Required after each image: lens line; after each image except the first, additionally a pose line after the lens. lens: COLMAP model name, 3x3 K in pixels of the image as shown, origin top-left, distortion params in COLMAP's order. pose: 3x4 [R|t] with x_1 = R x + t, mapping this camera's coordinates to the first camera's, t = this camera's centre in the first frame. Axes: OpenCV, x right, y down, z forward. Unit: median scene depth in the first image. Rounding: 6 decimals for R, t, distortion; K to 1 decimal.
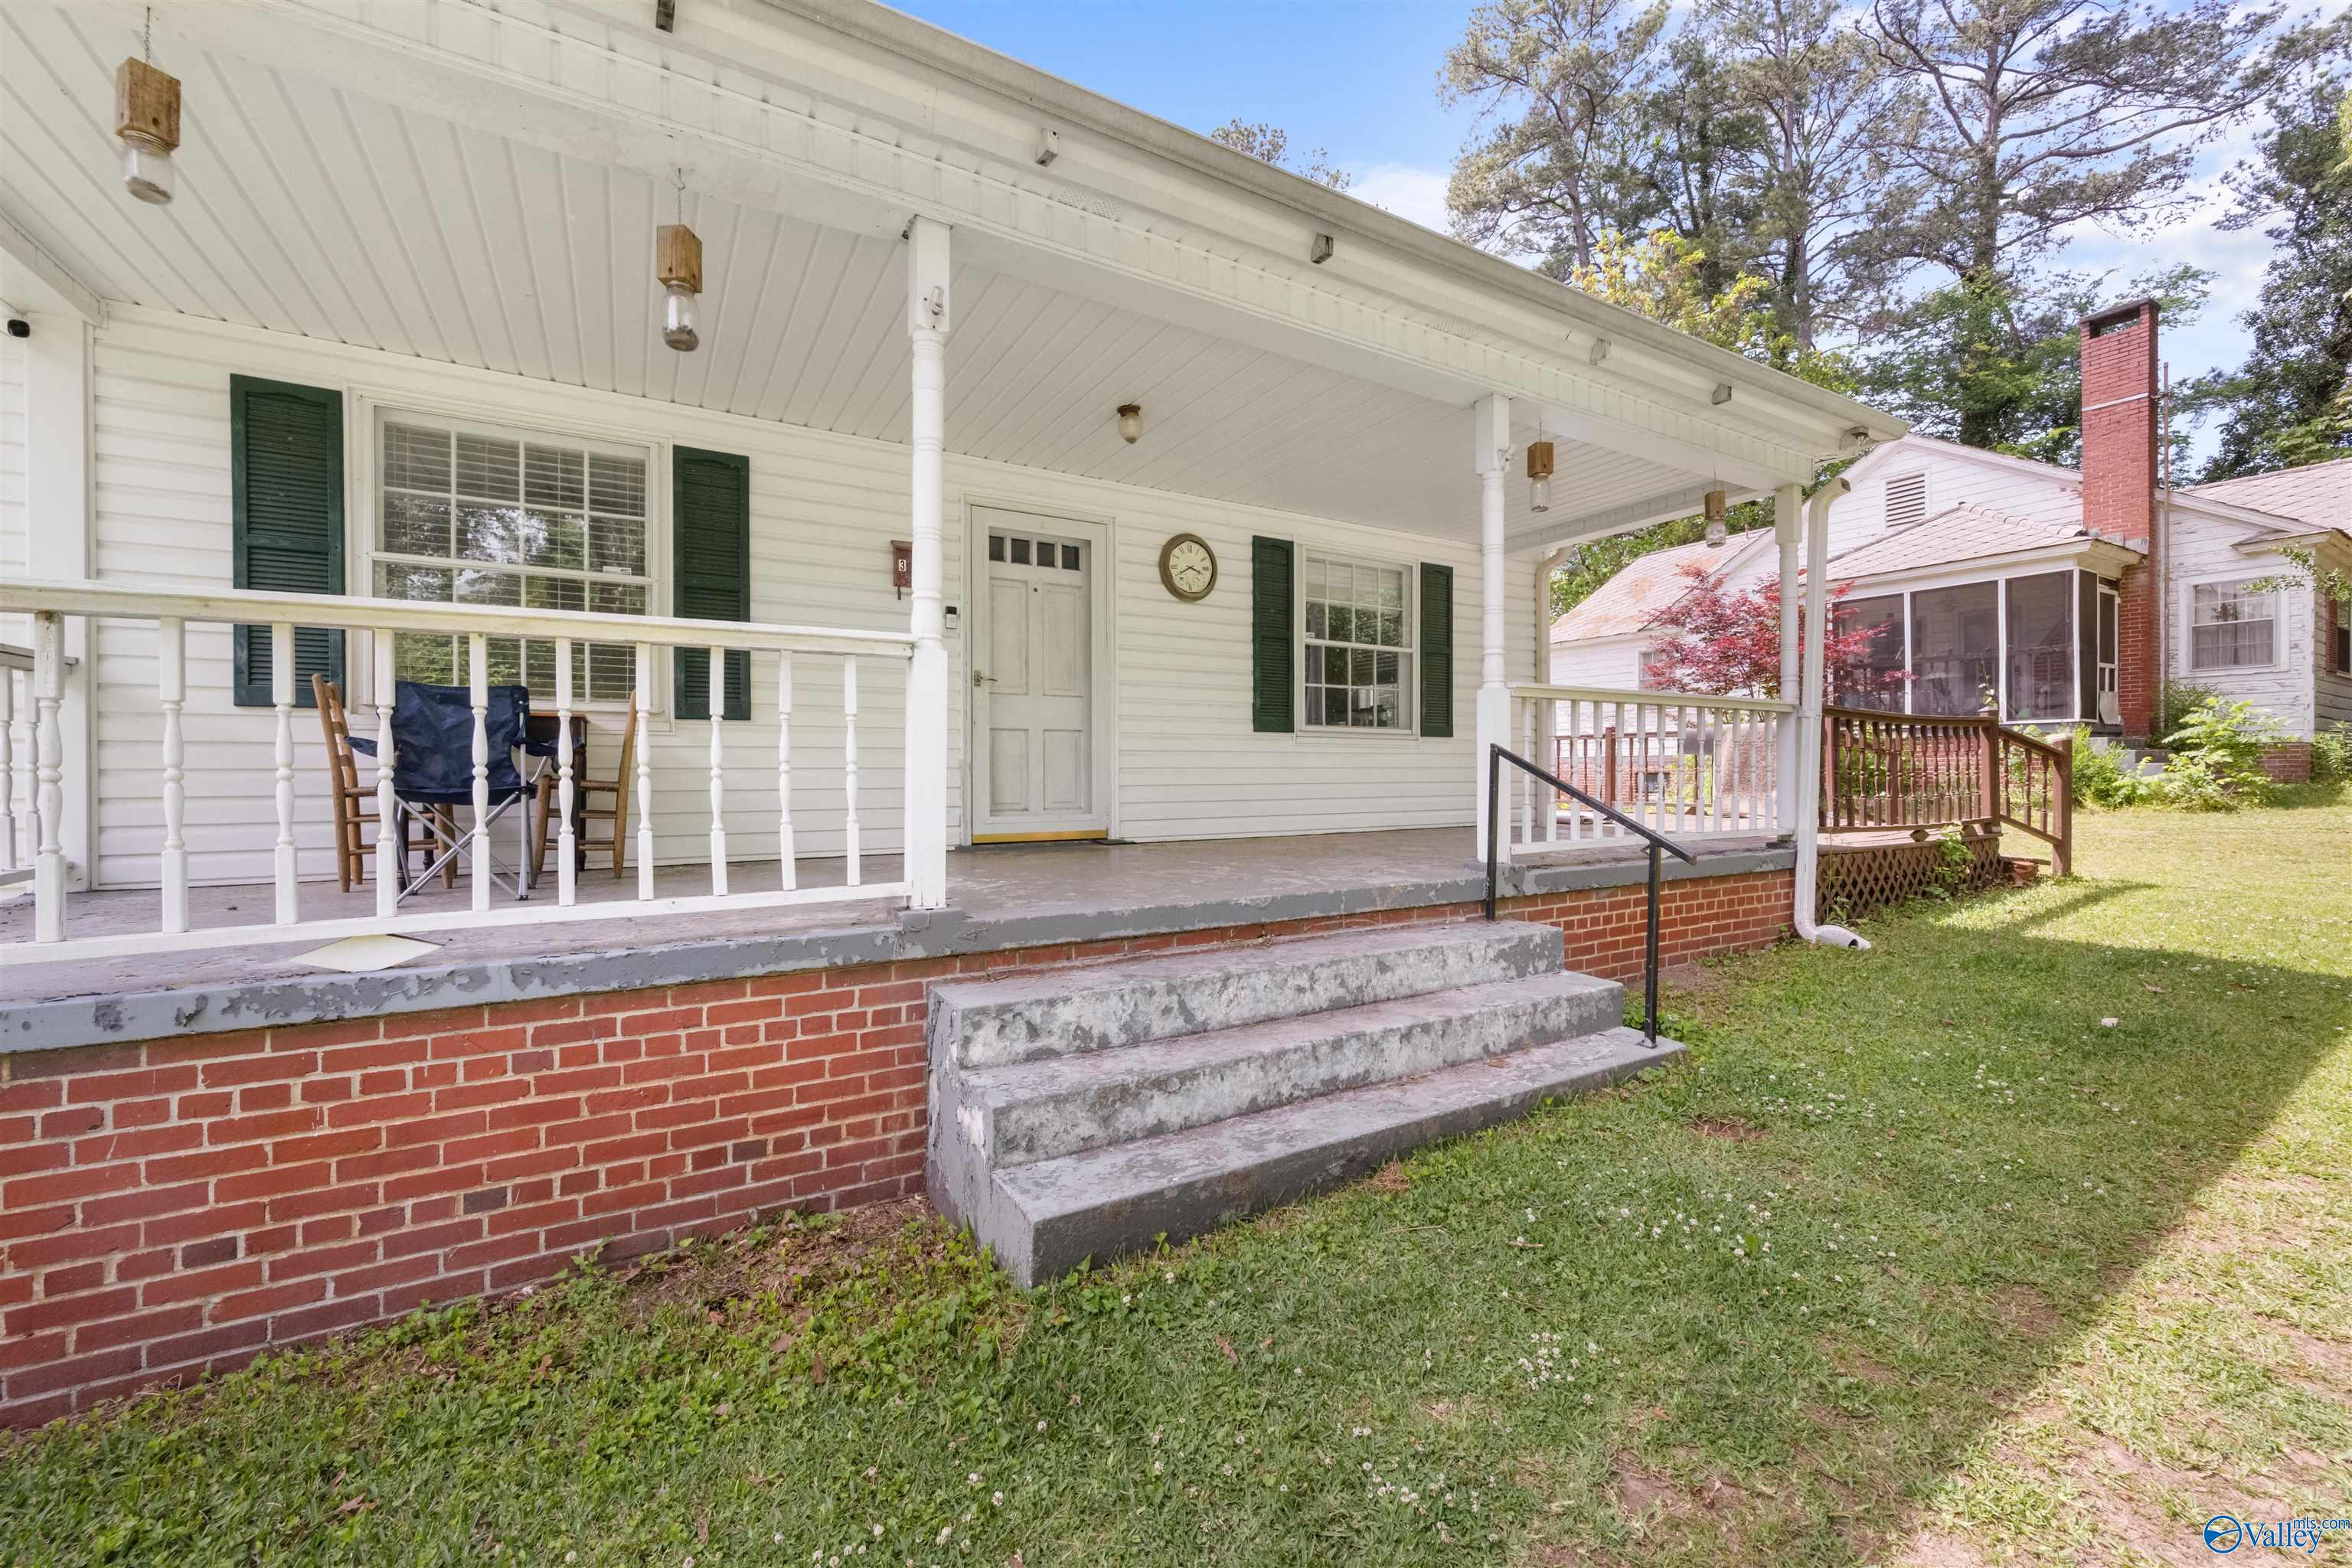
lens RADIAL K [[931.6, 0, 1173.8], [0, 931.6, 783.6], [0, 0, 1]] dist [0.000929, -0.000341]
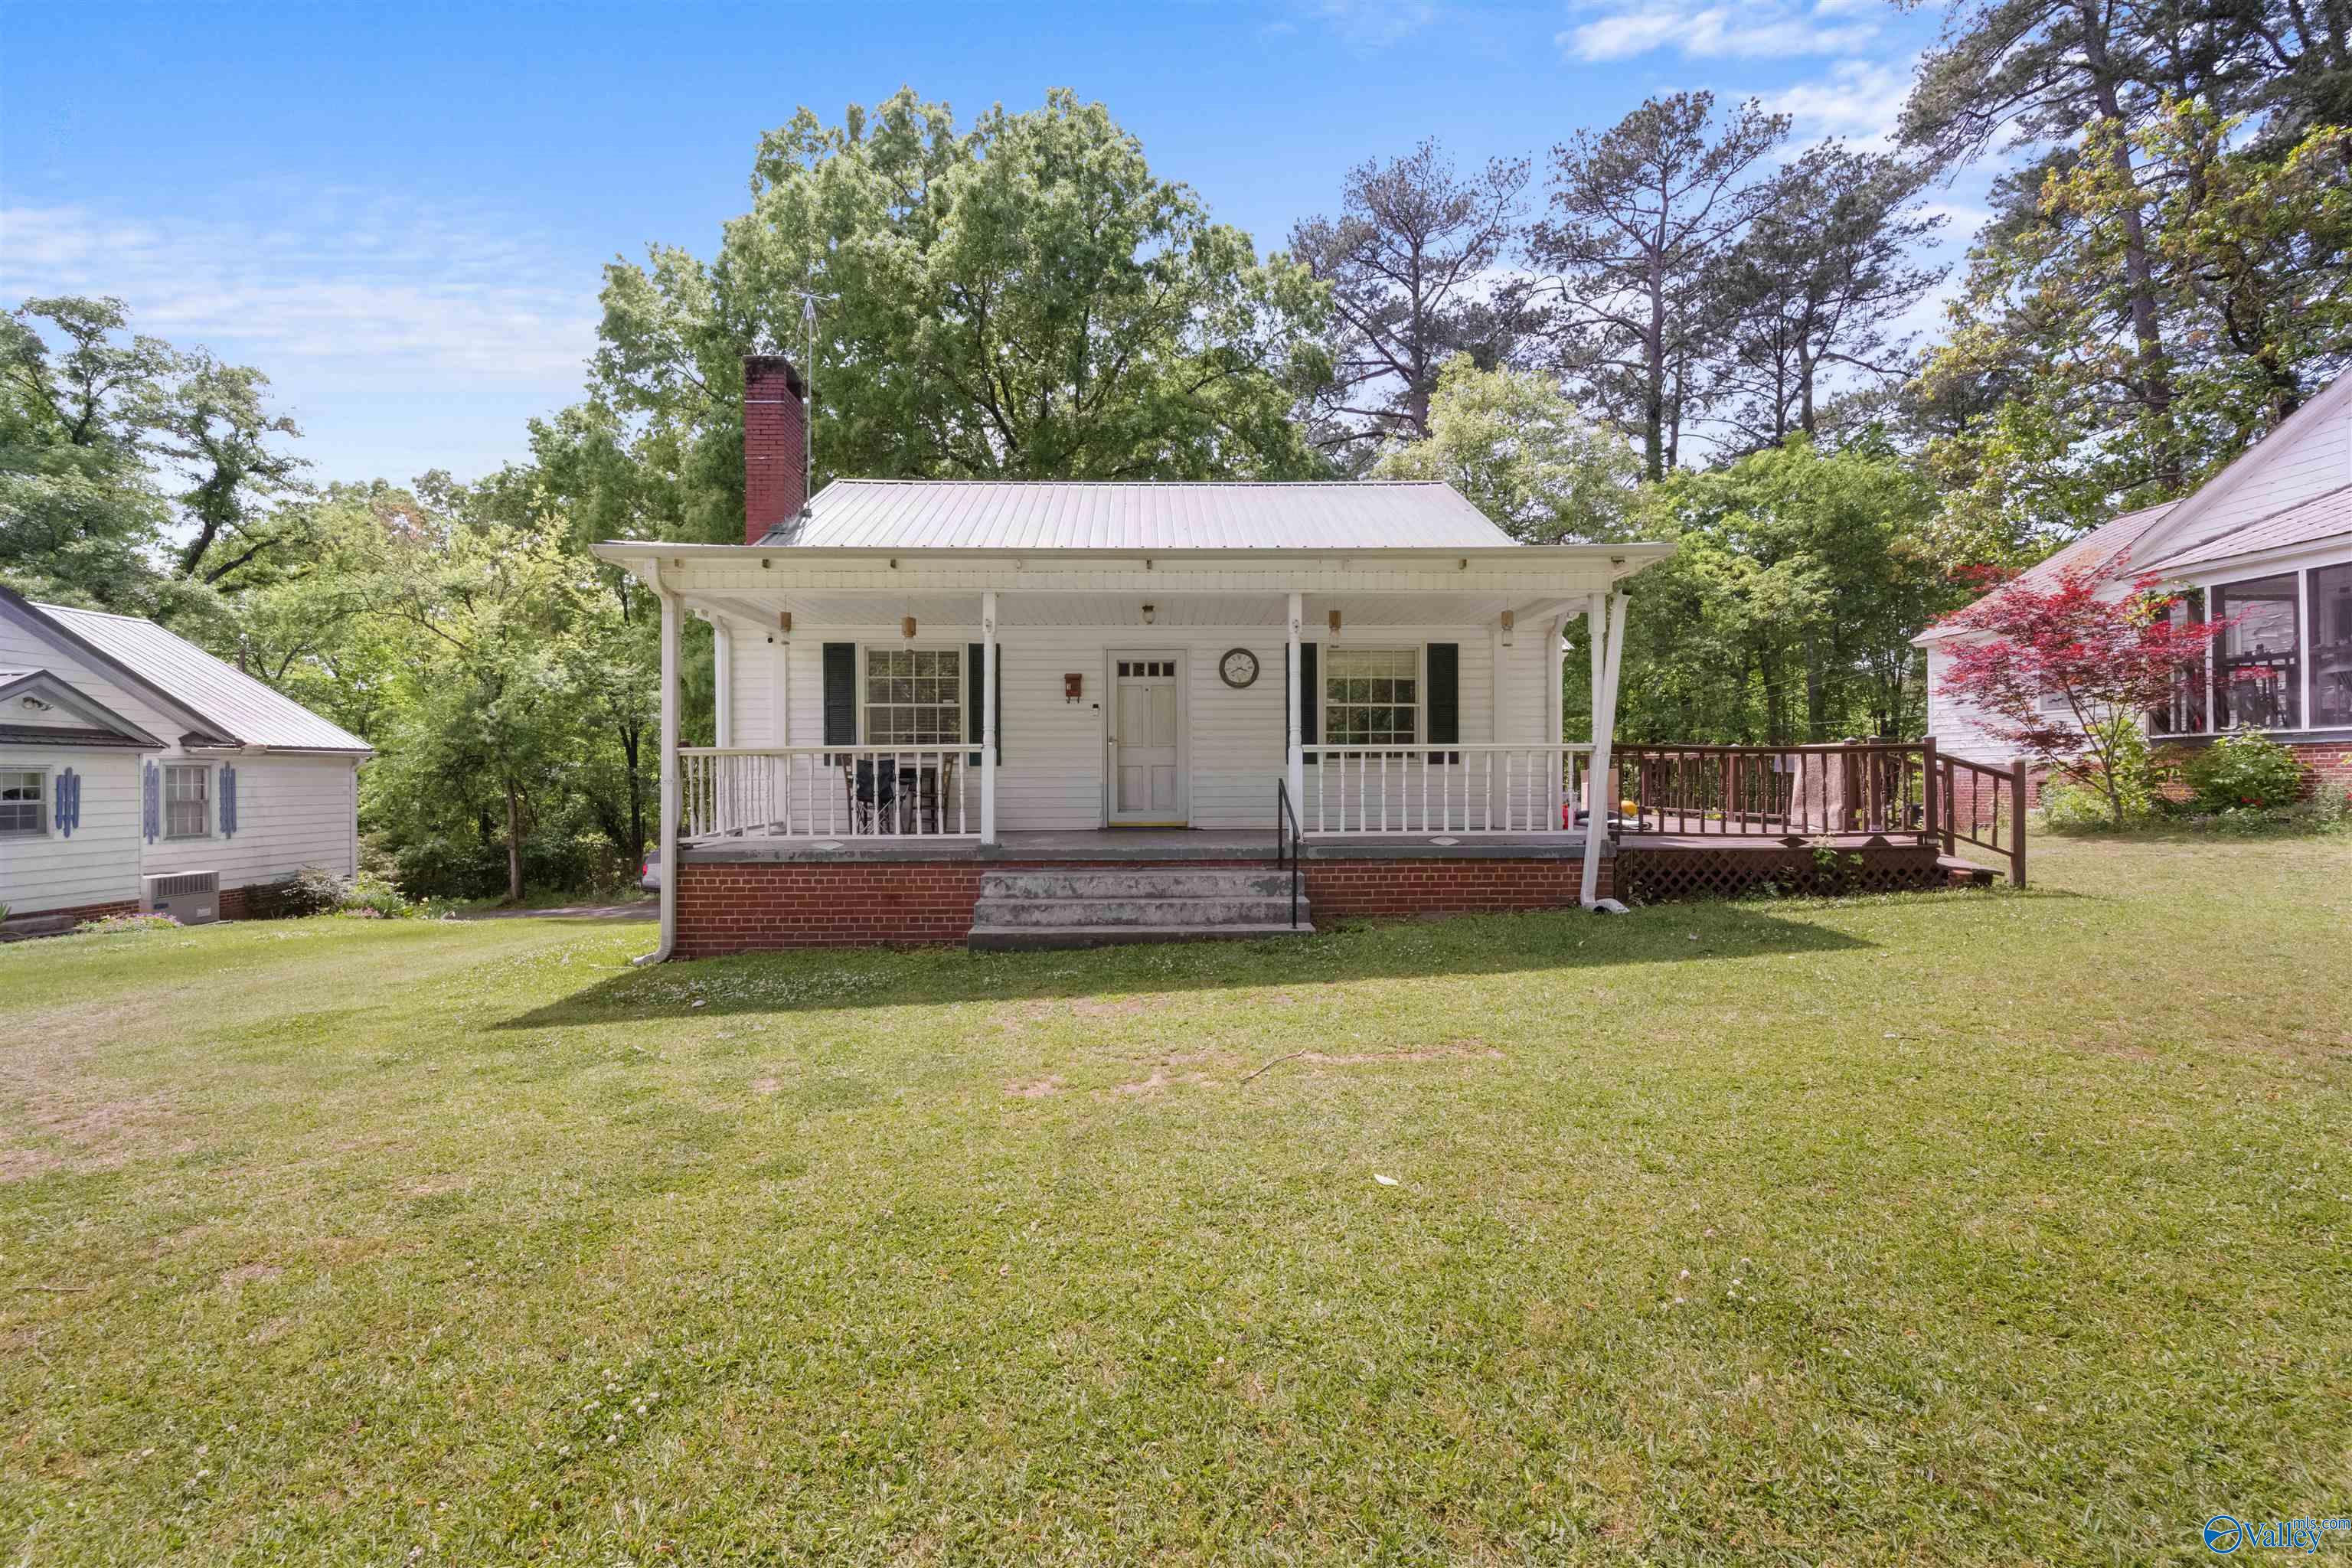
lens RADIAL K [[931.6, 0, 1167.2], [0, 931.6, 777.5], [0, 0, 1]] dist [0.000929, -0.000341]
pose [[0.873389, -0.000501, -0.487023, 0.592145], [-0.004621, 0.999946, -0.009317, -0.014276], [0.487001, 0.010388, 0.873340, -0.438441]]
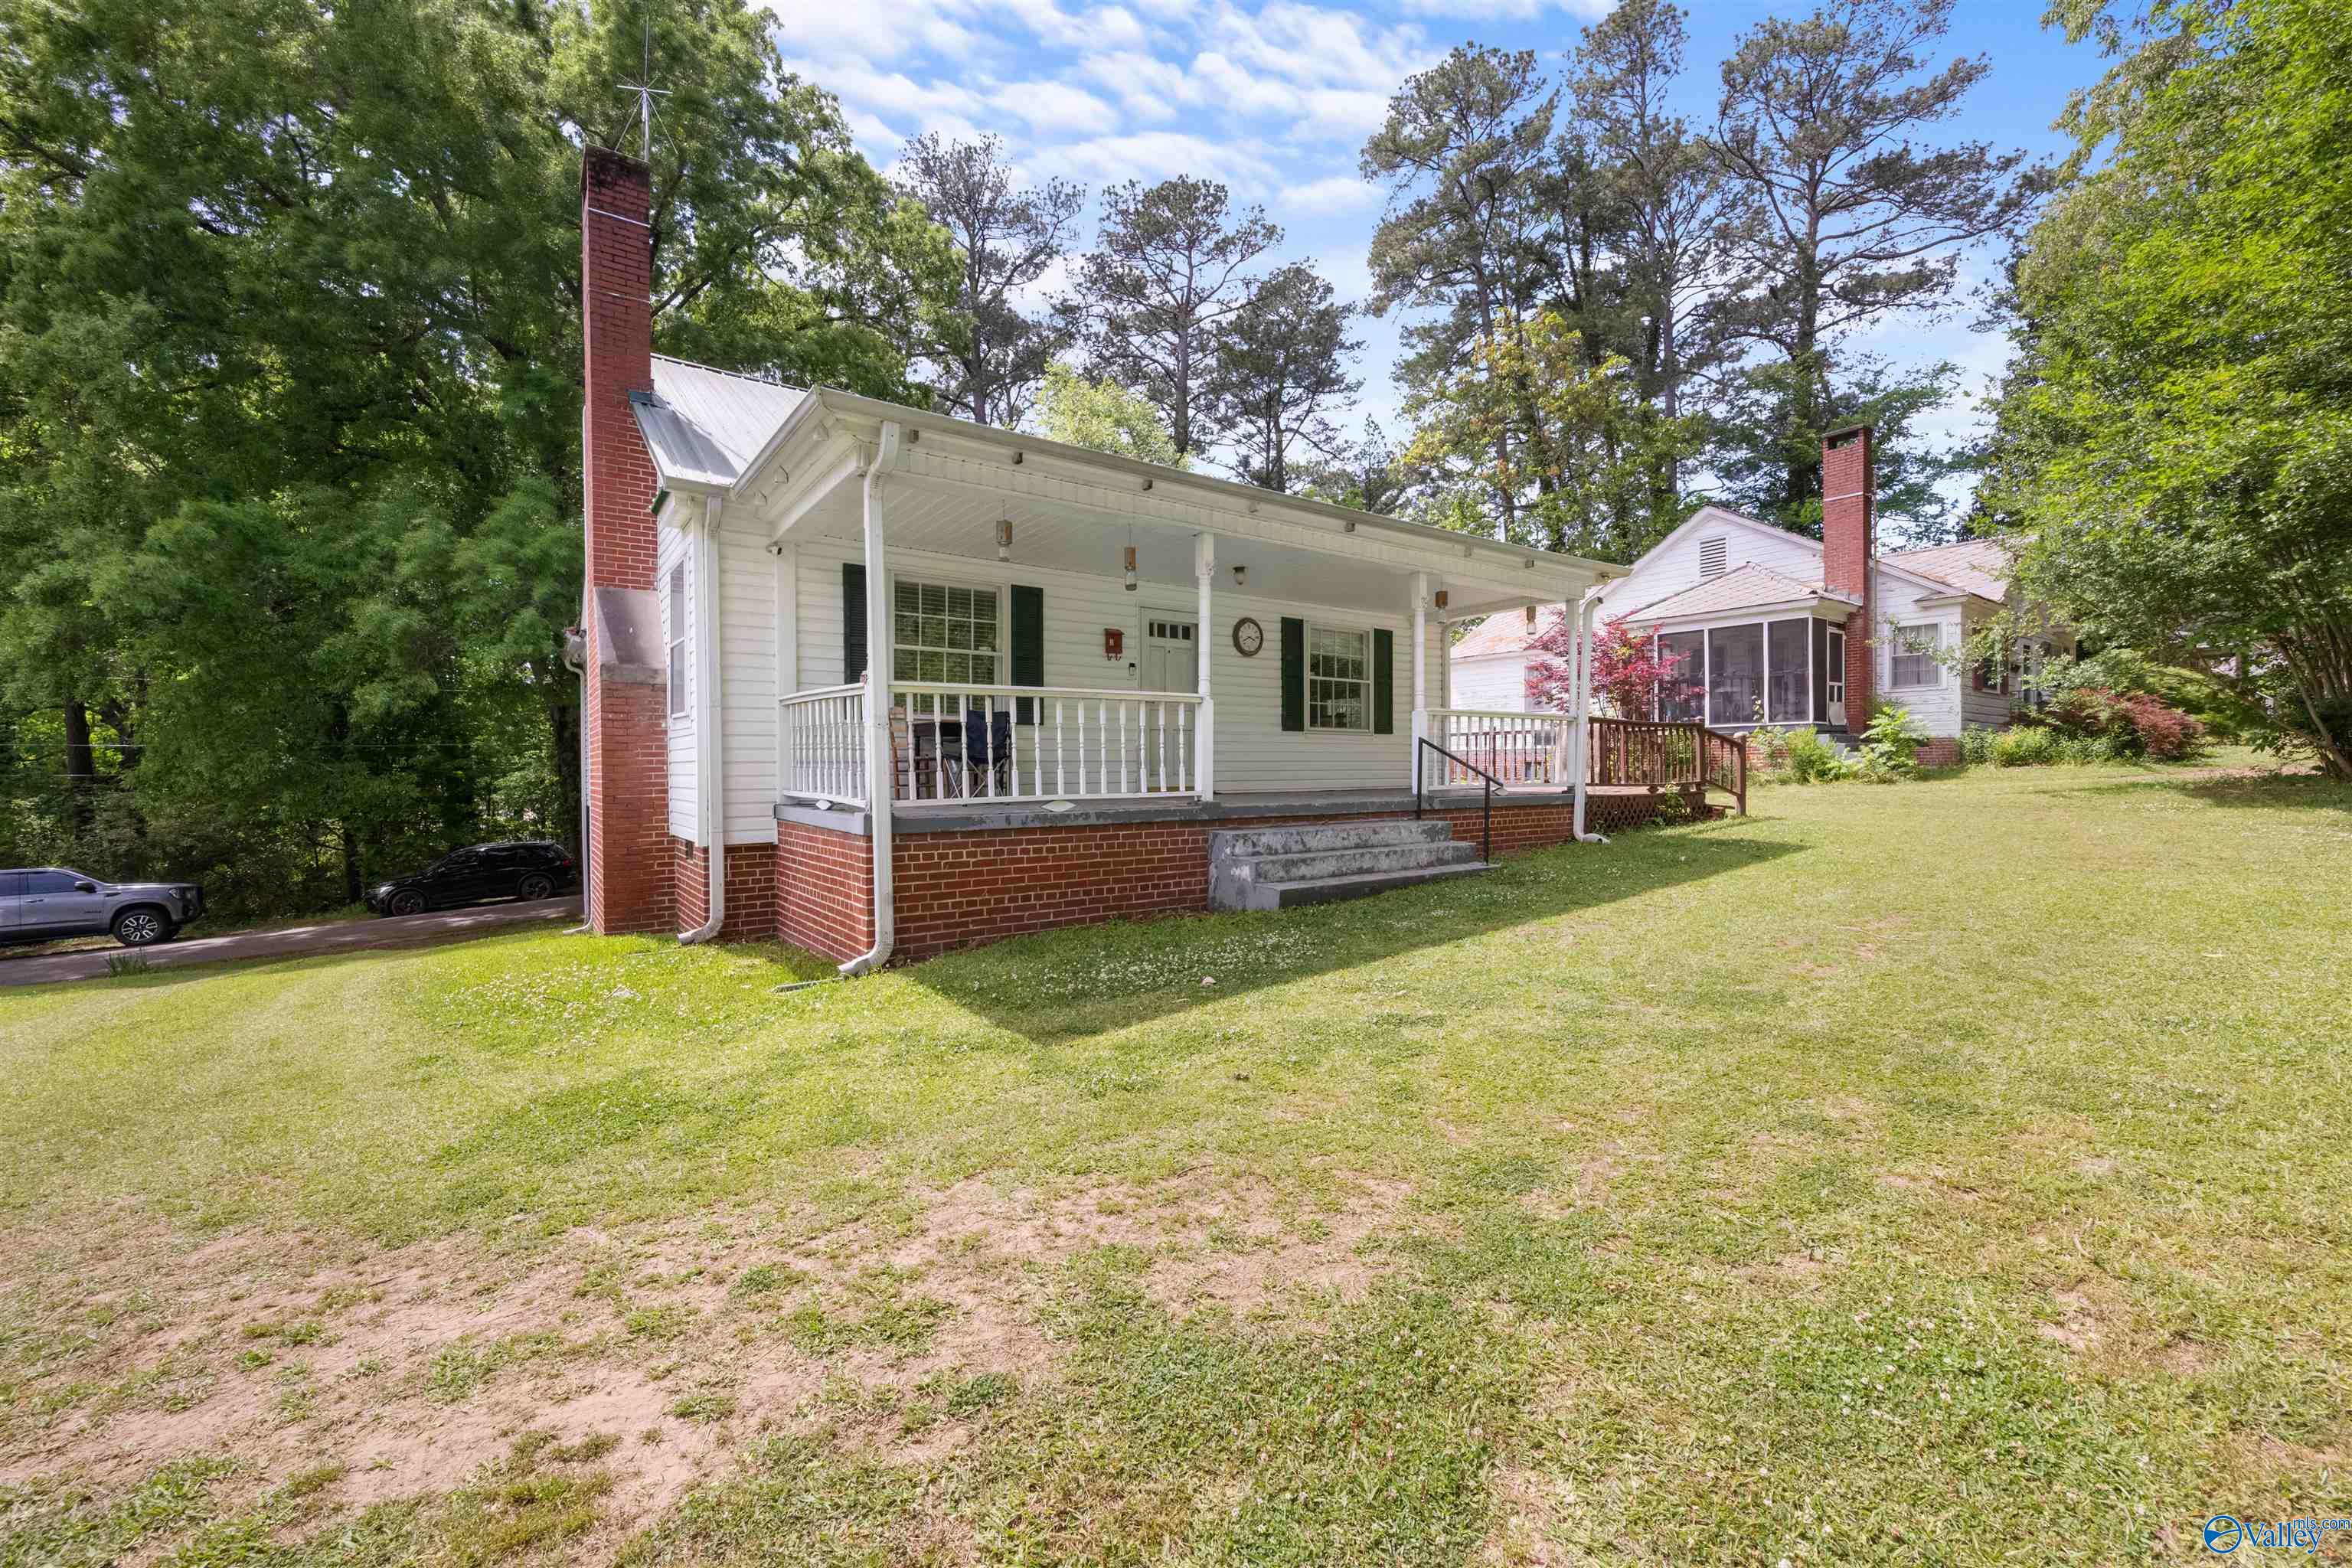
lens RADIAL K [[931.6, 0, 1175.2], [0, 931.6, 778.9], [0, 0, 1]] dist [0.000929, -0.000341]
pose [[0.996464, -0.003330, 0.083959, -0.219420], [0.003396, 0.999994, -0.000643, 0.028812], [-0.083956, 0.000926, 0.996469, -0.599477]]
